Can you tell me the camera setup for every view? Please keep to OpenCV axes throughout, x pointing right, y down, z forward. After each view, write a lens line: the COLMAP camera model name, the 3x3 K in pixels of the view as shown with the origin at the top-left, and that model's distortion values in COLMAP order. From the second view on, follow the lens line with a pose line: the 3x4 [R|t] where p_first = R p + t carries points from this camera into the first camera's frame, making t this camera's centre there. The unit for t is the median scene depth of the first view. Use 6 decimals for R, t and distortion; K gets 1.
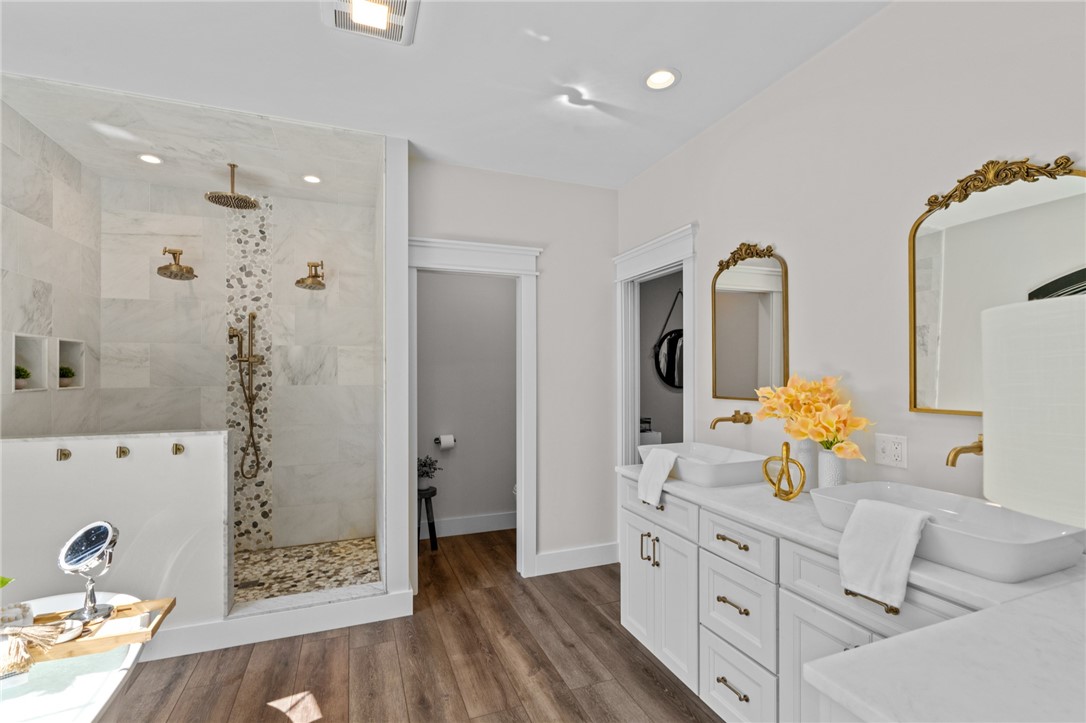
lens RADIAL K [[489.7, 0, 544.8], [0, 489.7, 369.8], [0, 0, 1]] dist [-0.011472, 0.003449]
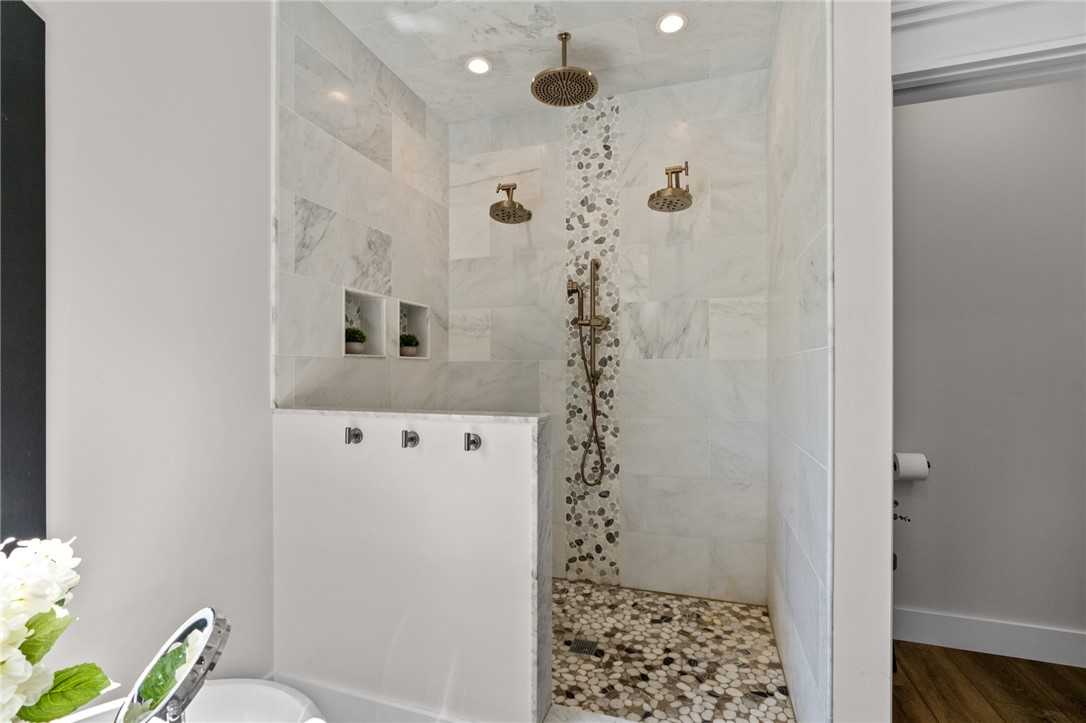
lens RADIAL K [[489.7, 0, 538.1], [0, 489.7, 370.6], [0, 0, 1]] dist [-0.011472, 0.003449]
pose [[0.760766, 0.002695, -0.649021, -0.198215], [0.001376, 0.999982, 0.005765, 0.048017], [0.649025, -0.005279, 0.760749, 0.406299]]
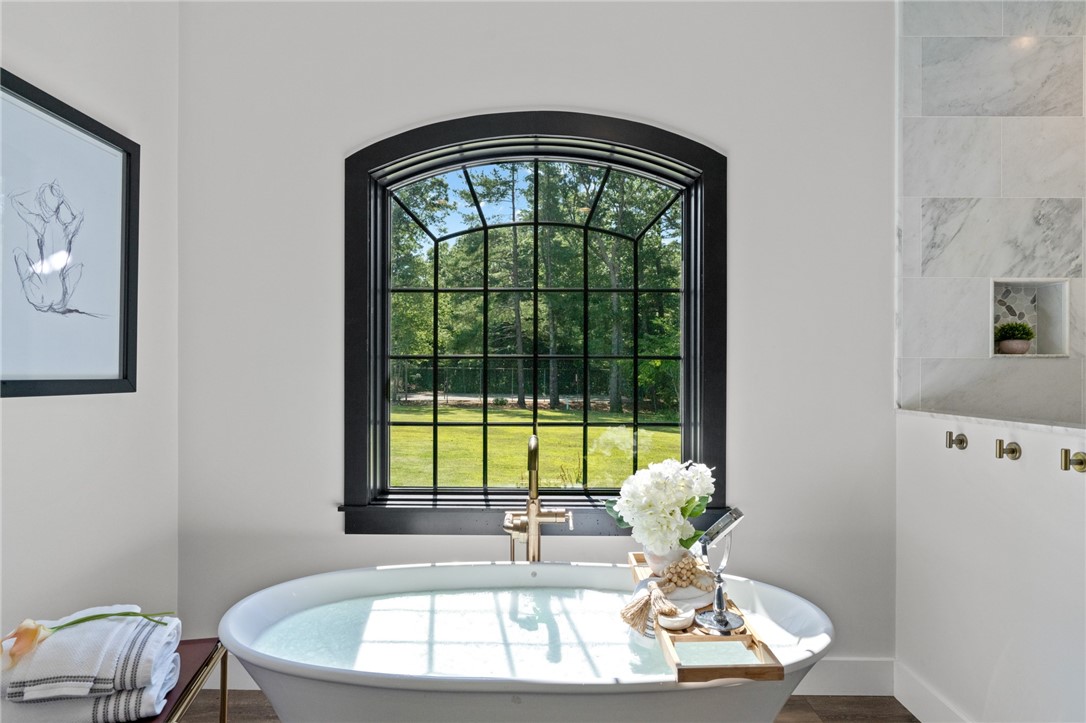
lens RADIAL K [[609.6, 0, 540.8], [0, 609.6, 371.2], [0, 0, 1]] dist [-0.004850, 0.002652]
pose [[-0.379277, 0.000890, -0.925283, 0.033855], [0.002330, 0.999997, 0.000006, 0.047735], [0.925280, -0.002154, -0.379278, 0.507600]]
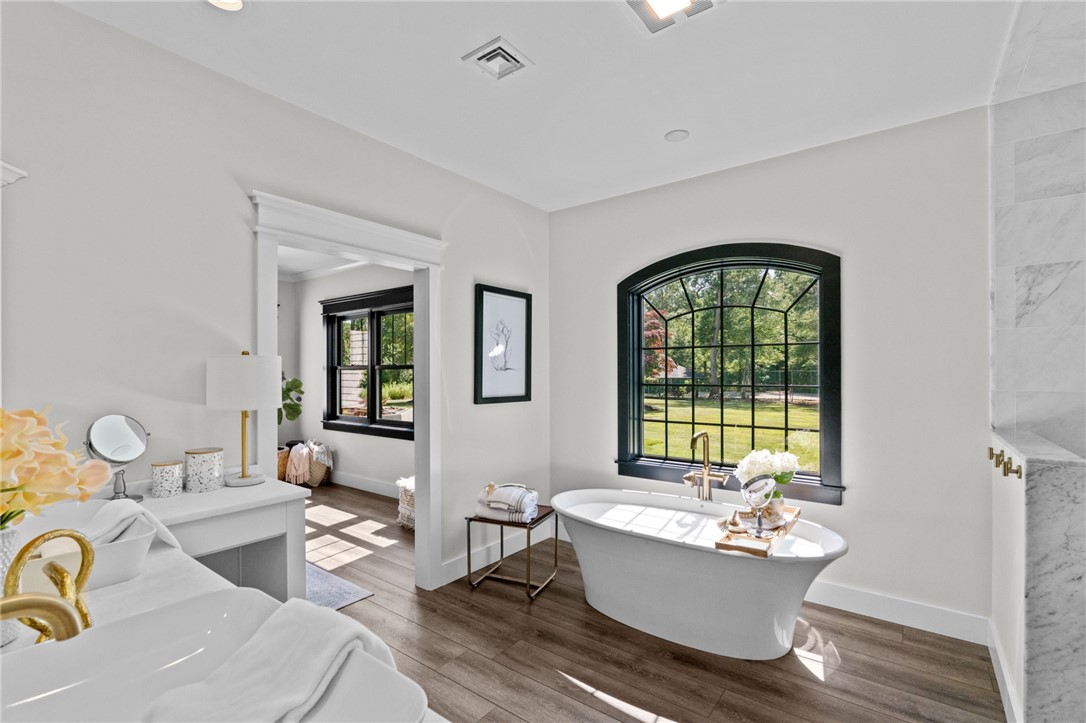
lens RADIAL K [[489.7, 0, 535.1], [0, 489.7, 371.2], [0, 0, 1]] dist [-0.011472, 0.003449]
pose [[-0.862745, 0.002975, -0.505631, 0.193446], [0.007144, 0.999955, -0.006307, 0.005197], [0.505589, -0.009054, -0.862727, 0.895440]]
